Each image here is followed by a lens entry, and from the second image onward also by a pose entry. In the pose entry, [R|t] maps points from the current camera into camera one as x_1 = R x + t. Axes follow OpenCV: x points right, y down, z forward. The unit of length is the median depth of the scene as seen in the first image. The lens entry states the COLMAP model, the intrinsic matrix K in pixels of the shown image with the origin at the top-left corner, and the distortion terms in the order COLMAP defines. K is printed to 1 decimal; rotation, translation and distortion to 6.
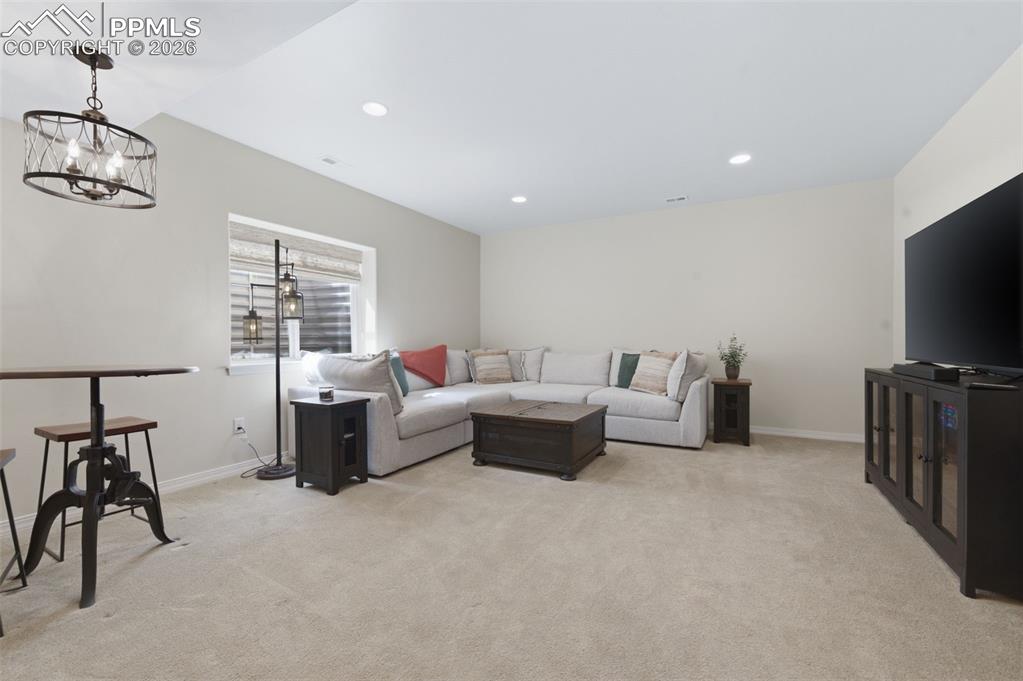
lens RADIAL K [[423.8, 0, 511.5], [0, 423.8, 340.5], [0, 0, 1]] dist [-0.000345, -0.000051]
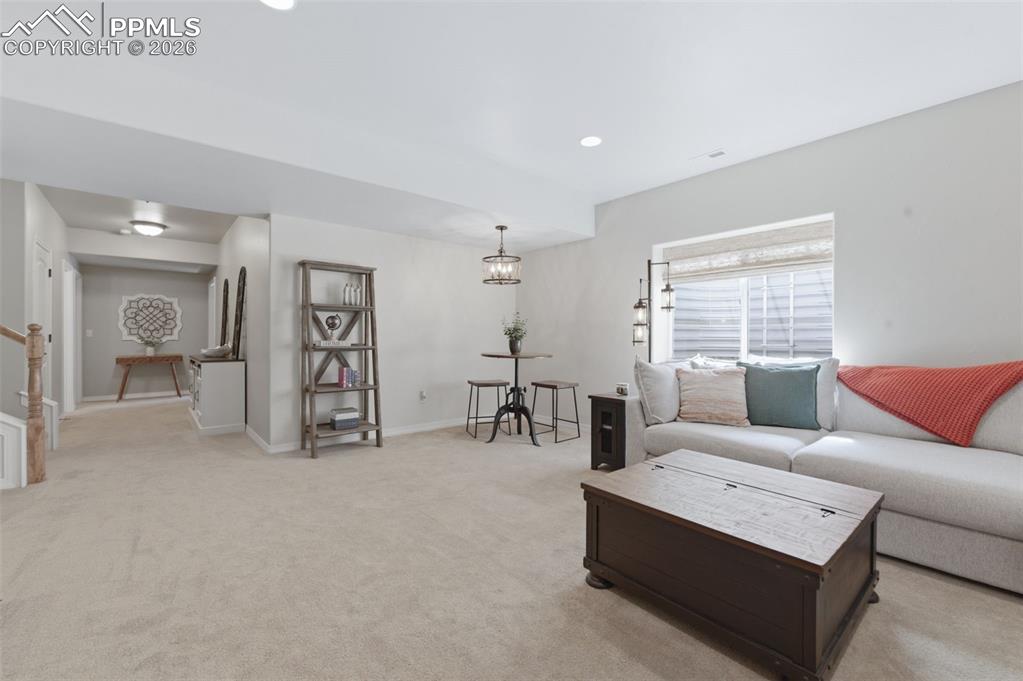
lens RADIAL K [[423.8, 0, 511.5], [0, 423.8, 340.5], [0, 0, 1]] dist [-0.000345, -0.000051]
pose [[-0.351078, 0.011505, -0.936276, 0.790789], [0.007135, 0.999928, 0.009612, -0.027462], [0.936319, -0.003306, -0.351134, 1.155647]]
